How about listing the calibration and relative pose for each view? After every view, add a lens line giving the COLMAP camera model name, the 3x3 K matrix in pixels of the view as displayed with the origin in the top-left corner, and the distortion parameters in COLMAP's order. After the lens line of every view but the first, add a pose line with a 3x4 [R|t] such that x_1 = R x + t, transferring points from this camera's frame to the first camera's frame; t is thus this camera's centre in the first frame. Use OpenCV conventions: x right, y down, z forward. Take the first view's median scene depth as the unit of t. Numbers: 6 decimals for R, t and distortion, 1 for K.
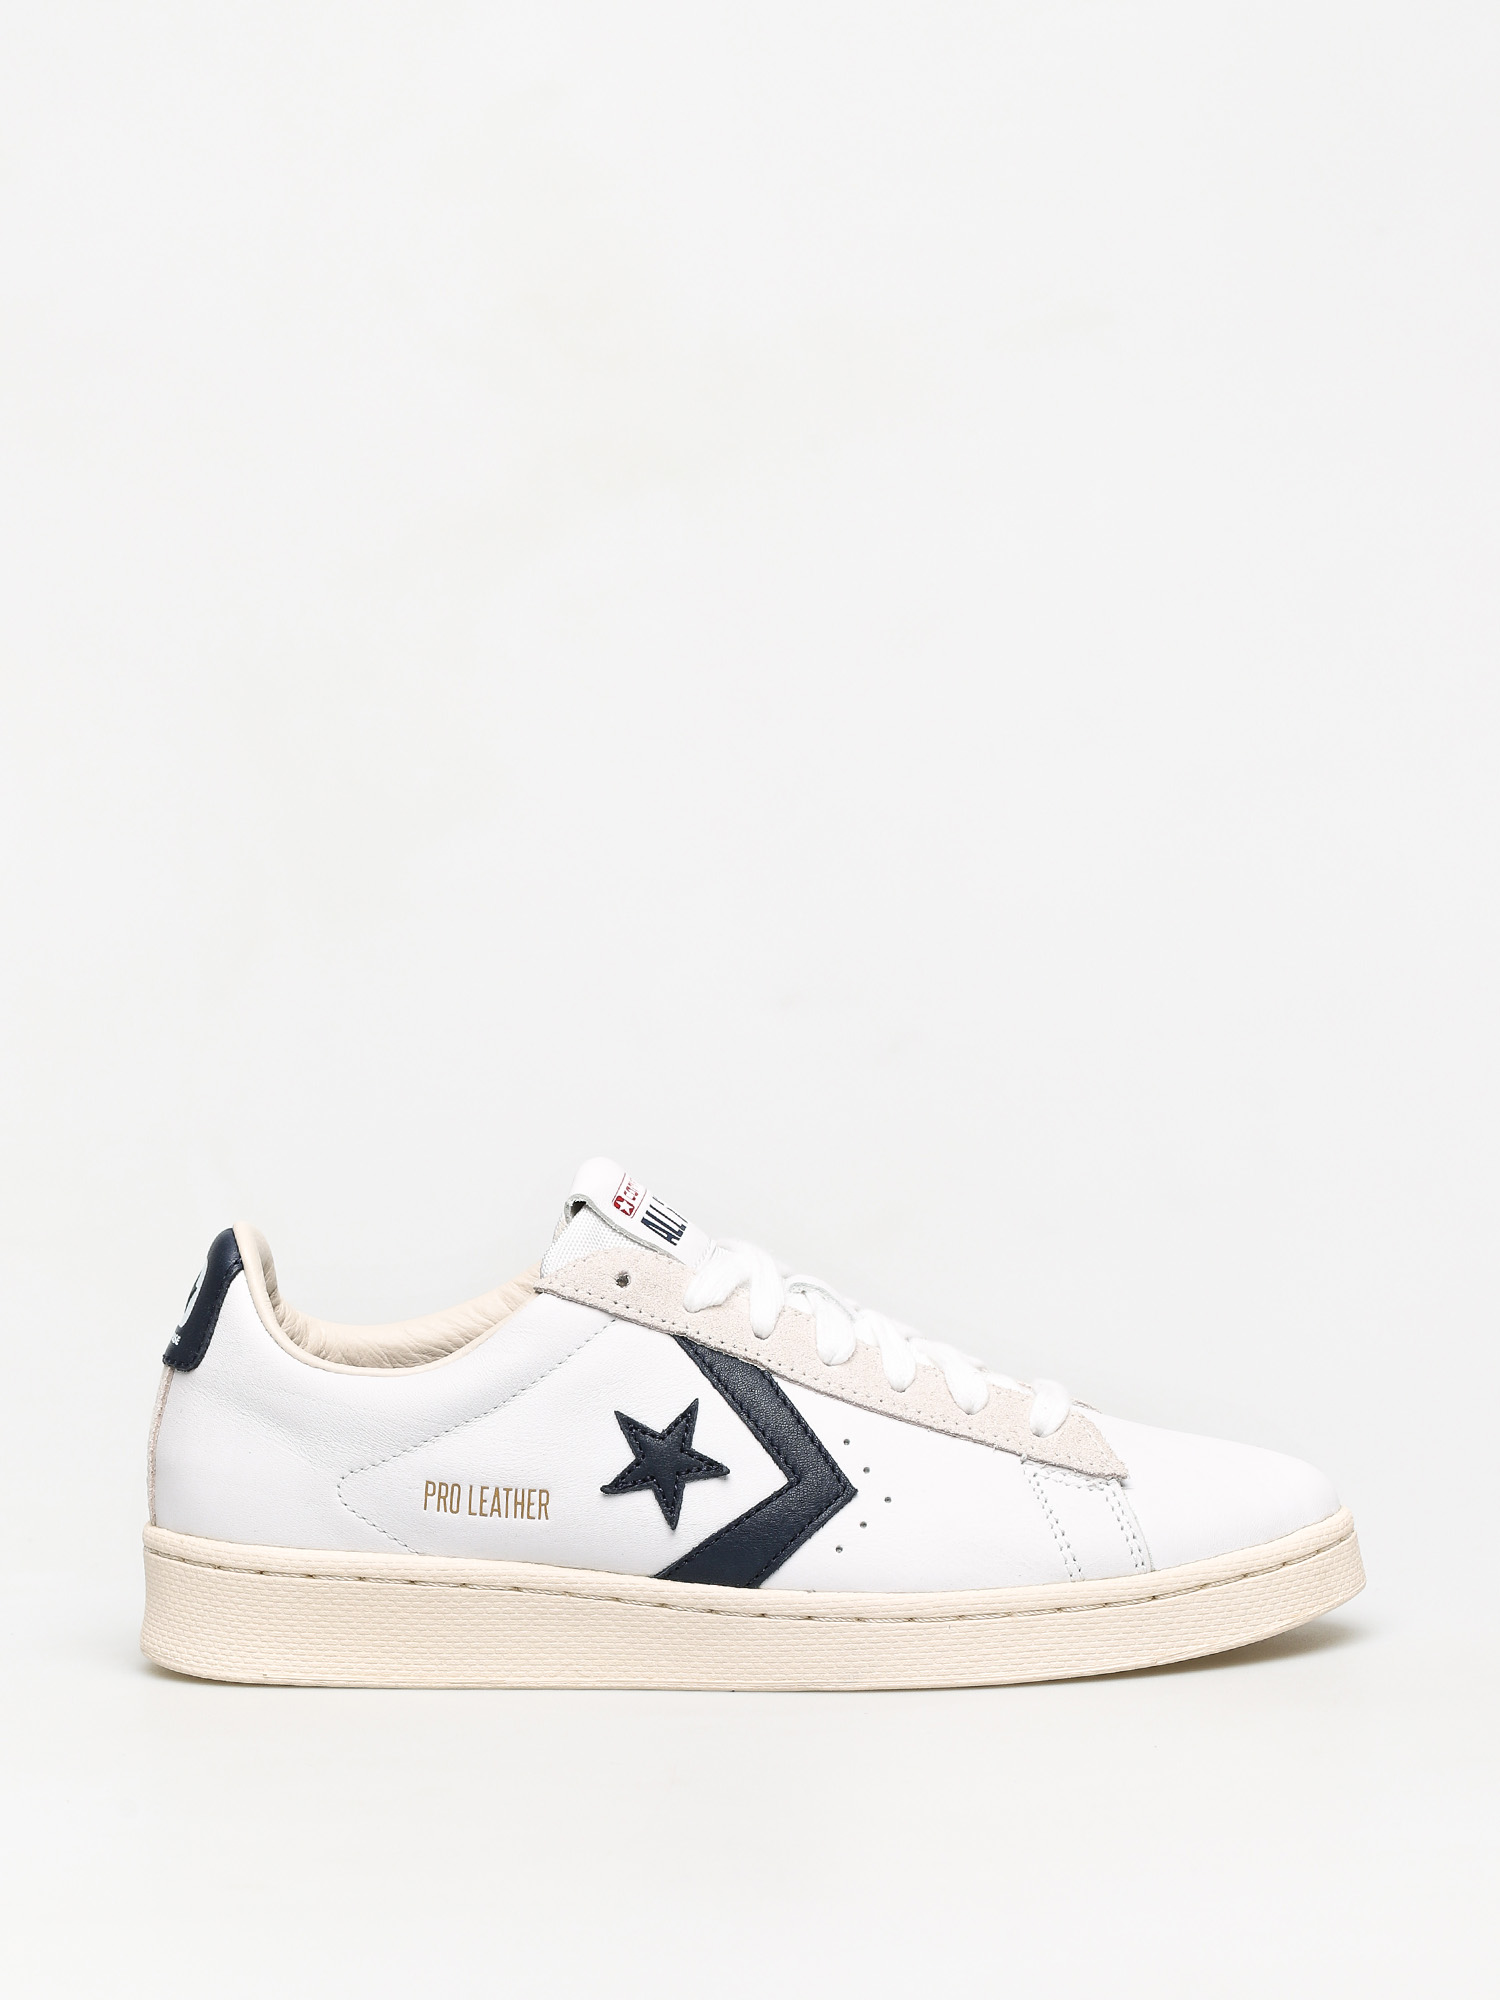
lens RADIAL K [[6753.3, 0, 676.0], [0, 6753.3, 911.9], [0, 0, 1]] dist [1.135722, 0.000000]
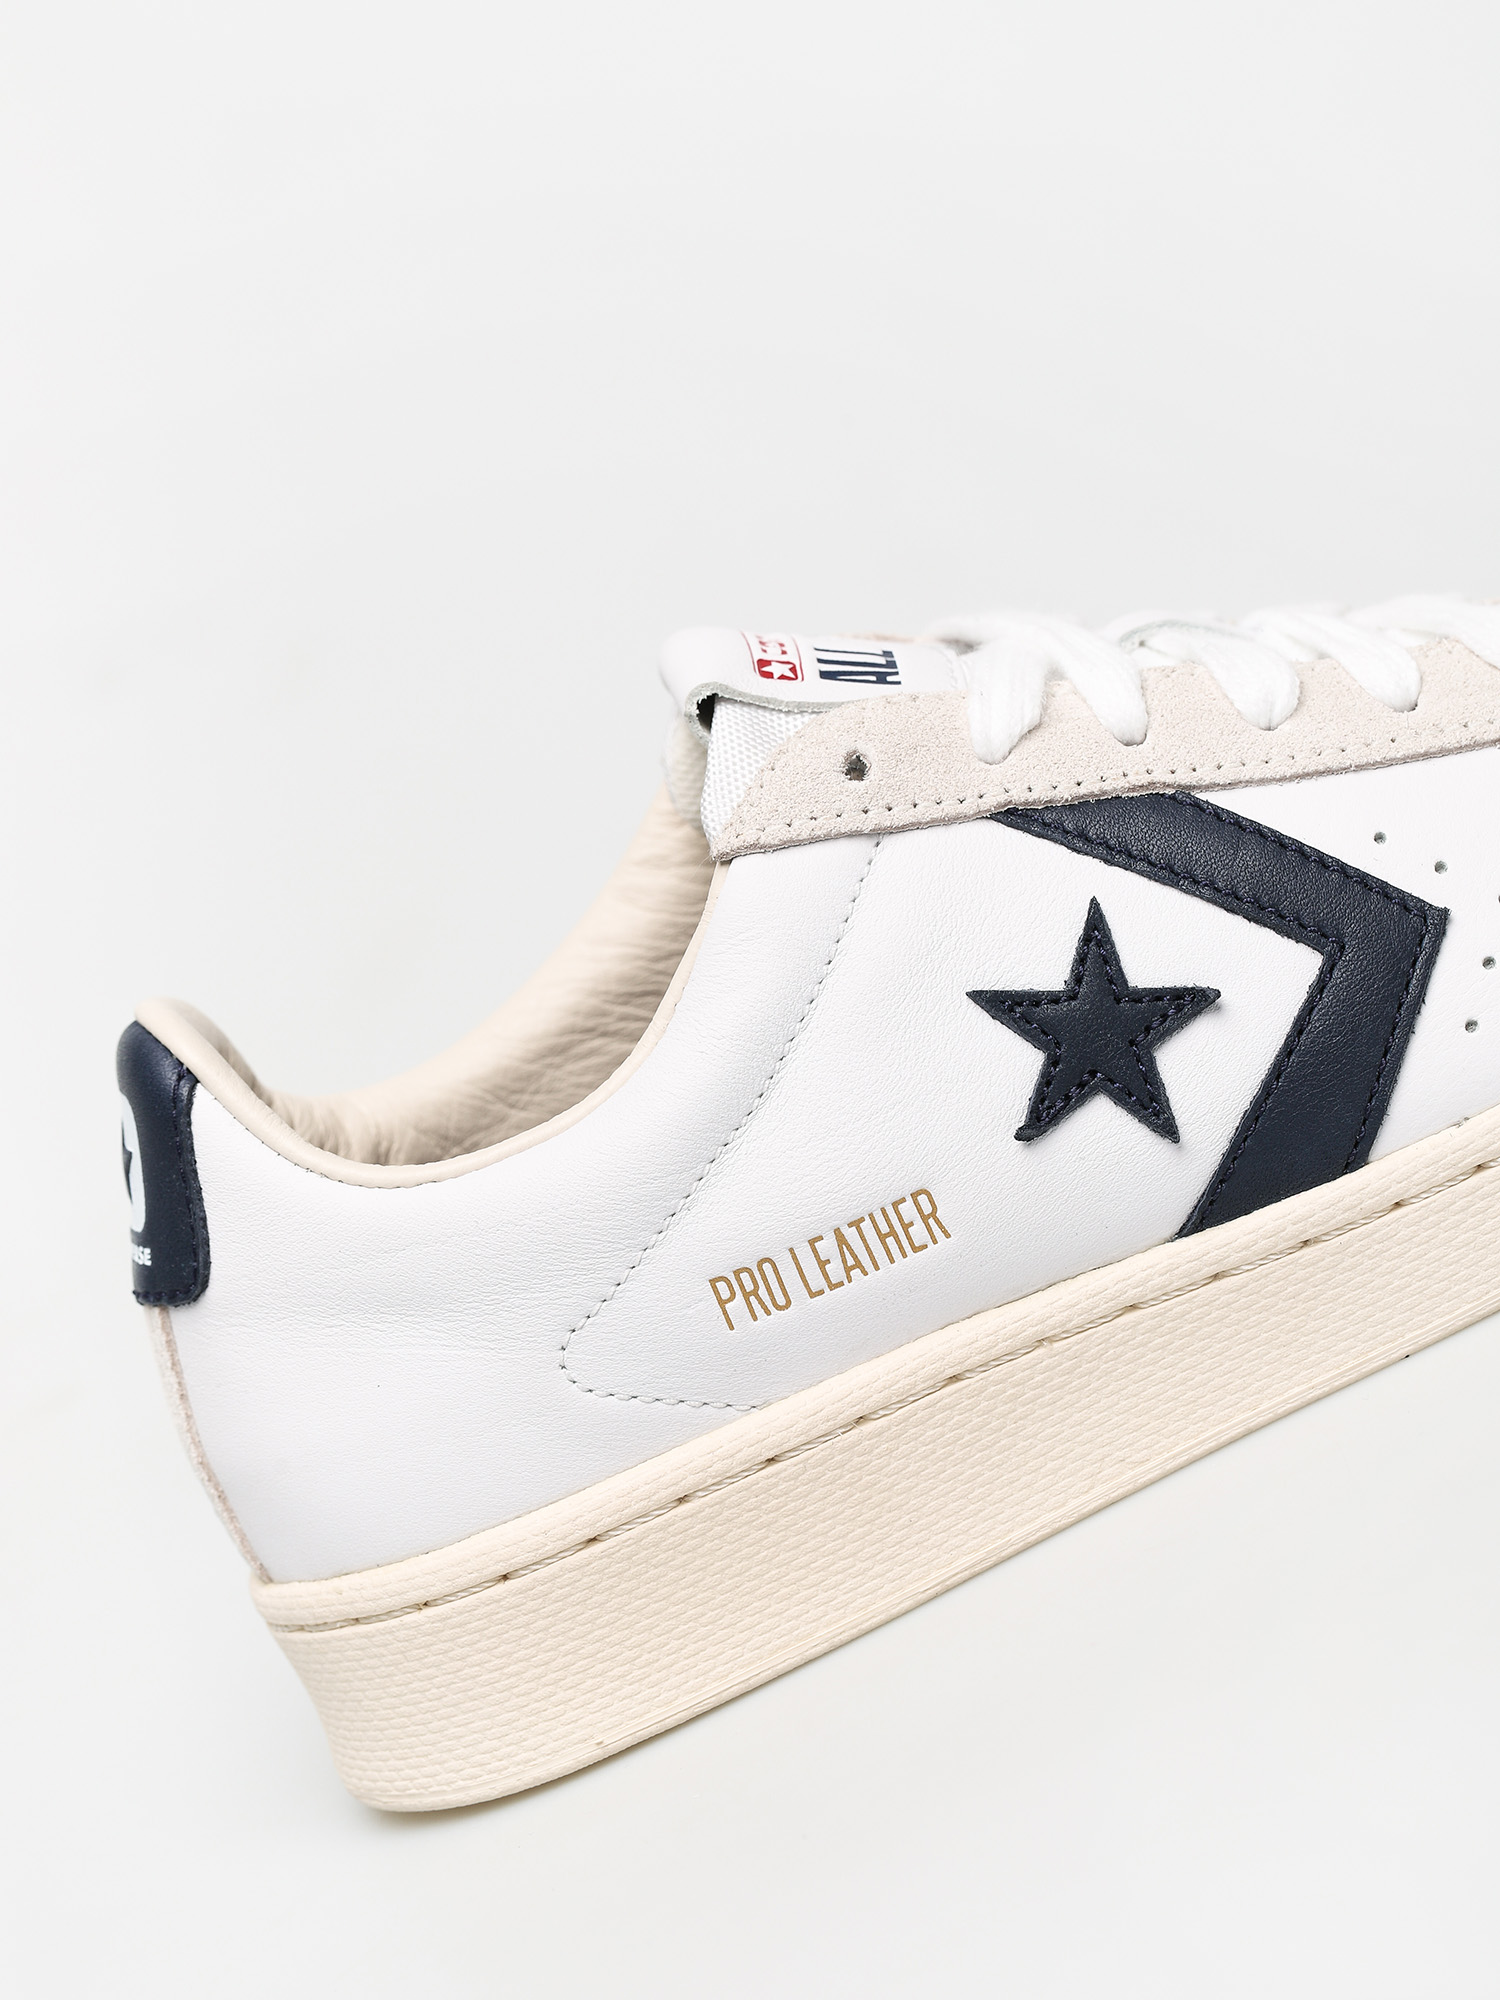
lens RADIAL K [[6753.3, 0, 679.5], [0, 6753.3, 892.5], [0, 0, 1]] dist [1.135722, 0.000000]
pose [[0.885106, -0.464777, 0.023871, -0.036848], [0.462059, 0.883740, 0.074192, 0.018104], [-0.055579, -0.054638, 0.996958, 0.483752]]
